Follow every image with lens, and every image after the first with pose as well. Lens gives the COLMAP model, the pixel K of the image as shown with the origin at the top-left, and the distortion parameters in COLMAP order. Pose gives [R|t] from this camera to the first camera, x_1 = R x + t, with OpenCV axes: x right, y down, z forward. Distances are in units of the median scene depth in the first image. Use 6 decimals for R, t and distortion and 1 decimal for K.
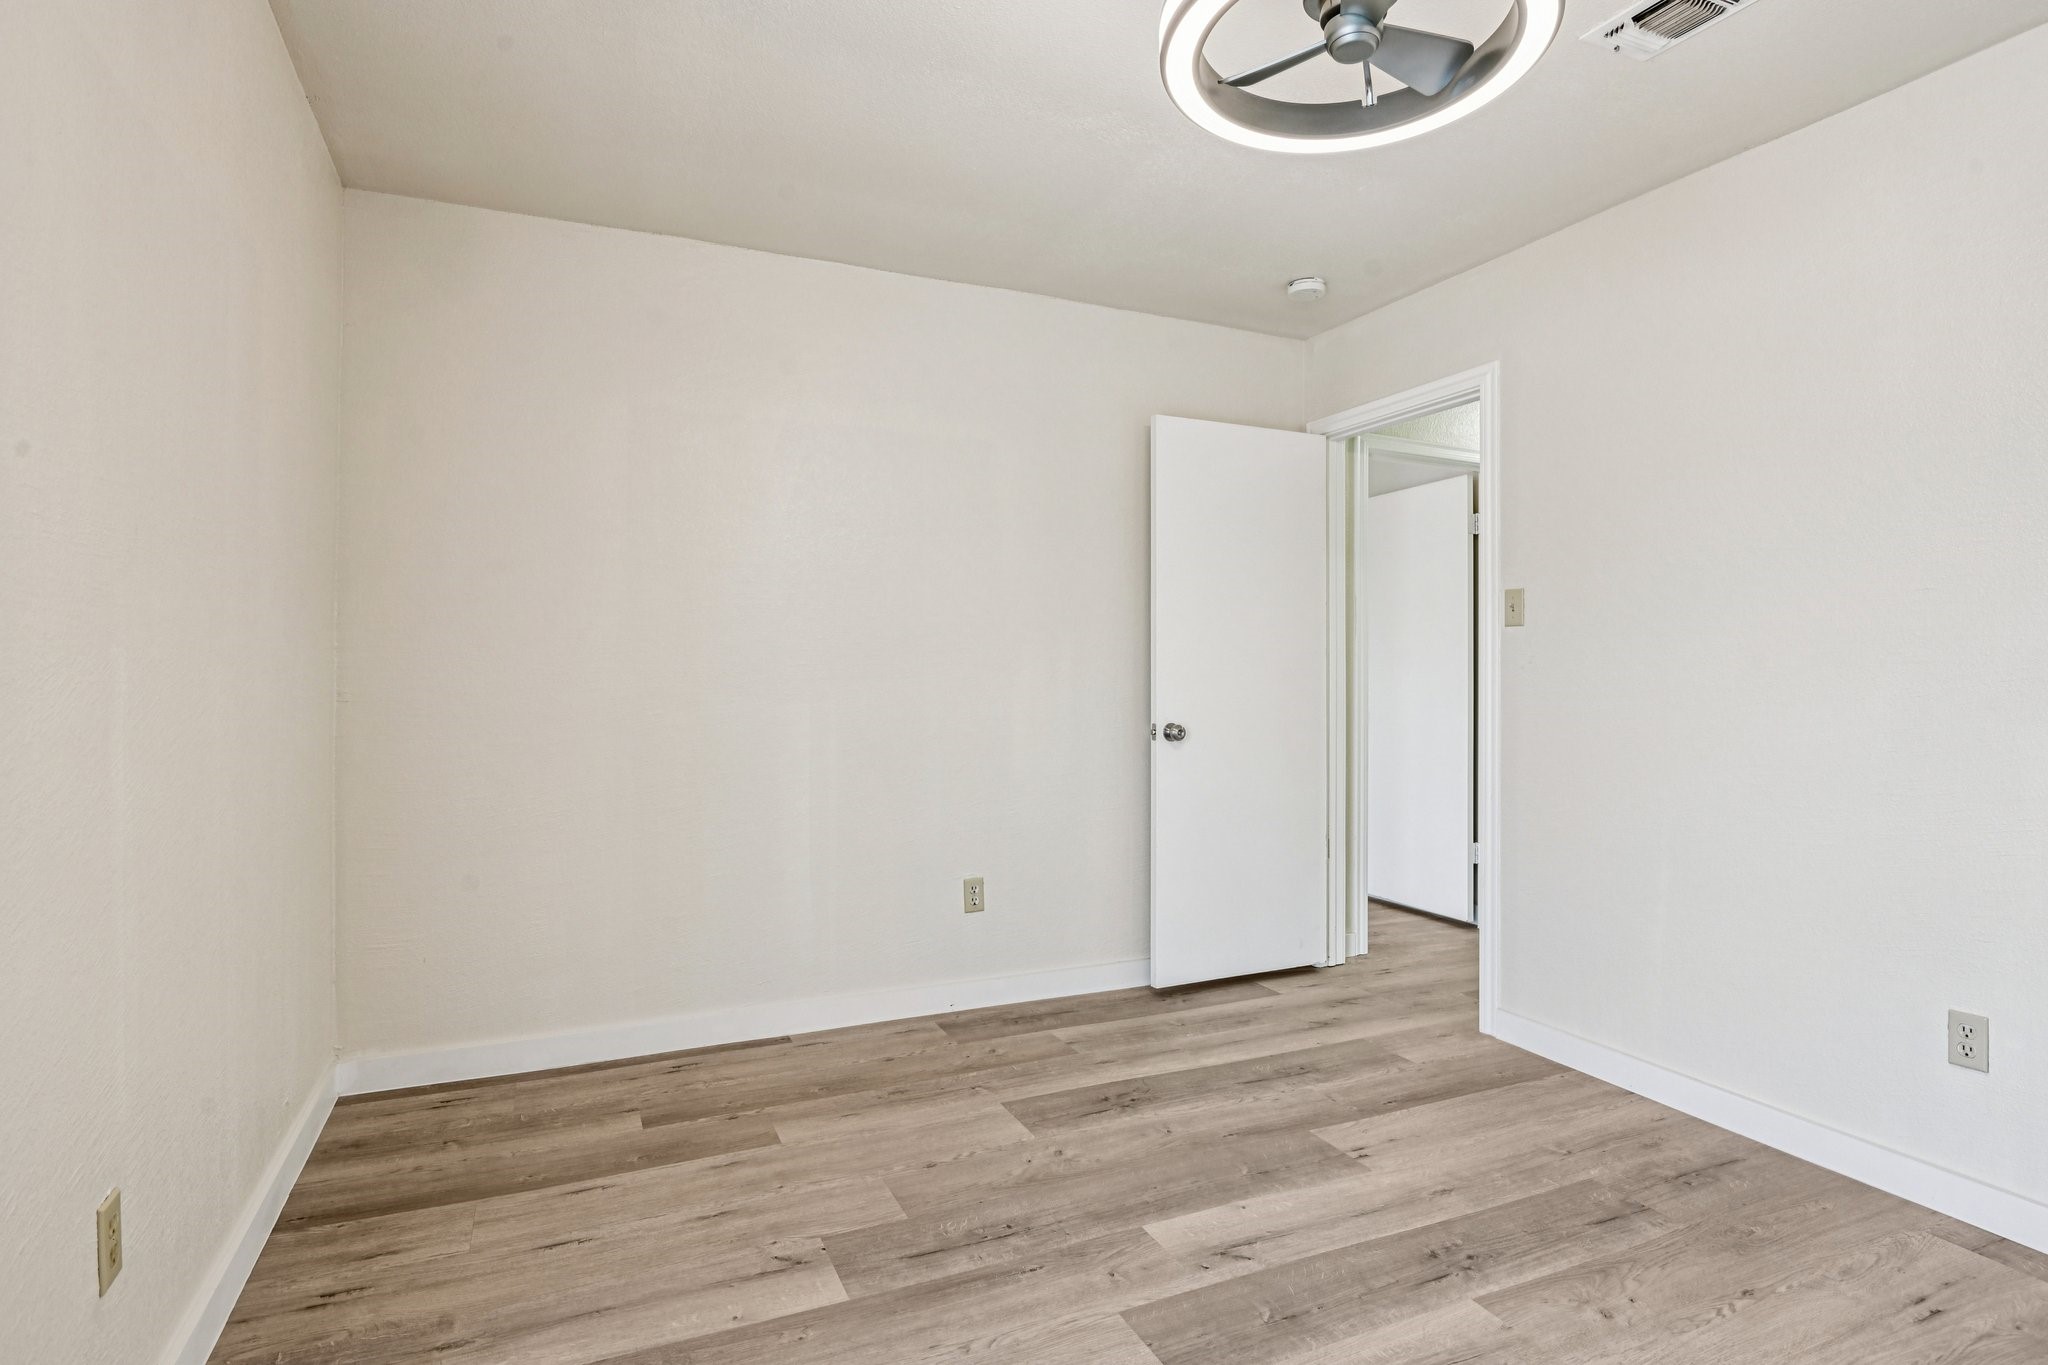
lens RADIAL K [[1055.6, 0, 1026.6], [0, 1055.6, 692.4], [0, 0, 1]] dist [-0.000946, -0.008348]
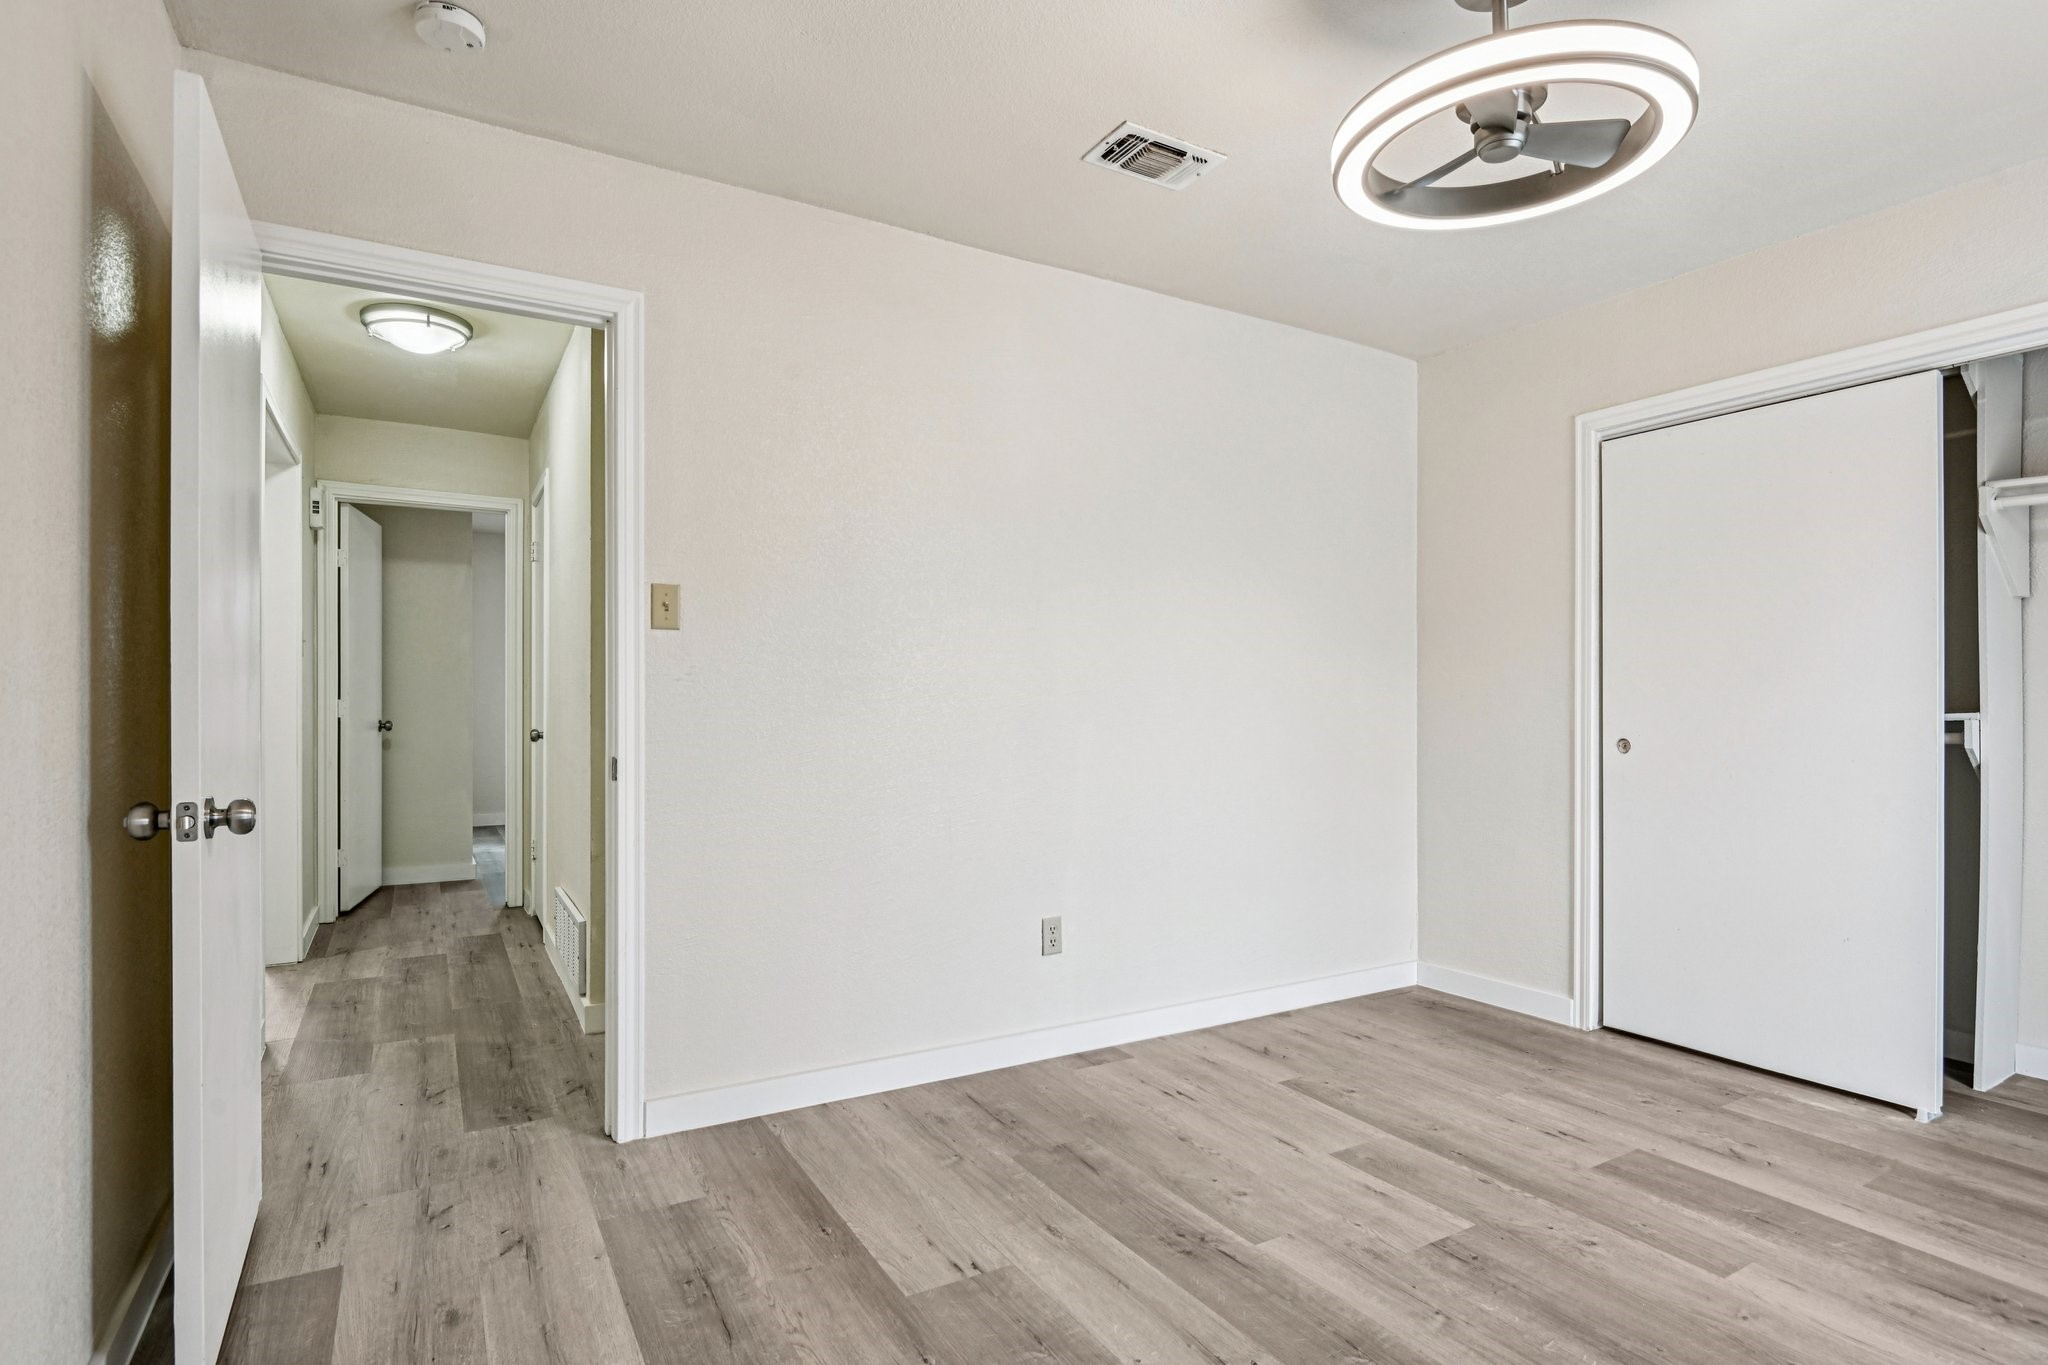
lens RADIAL K [[1055.6, 0, 1026.6], [0, 1055.6, 692.4], [0, 0, 1]] dist [-0.000946, -0.008348]
pose [[-0.128010, 0.000502, 0.991773, -0.482970], [0.008740, 0.999962, 0.000622, -0.013276], [-0.991734, 0.008748, -0.128010, 1.000265]]
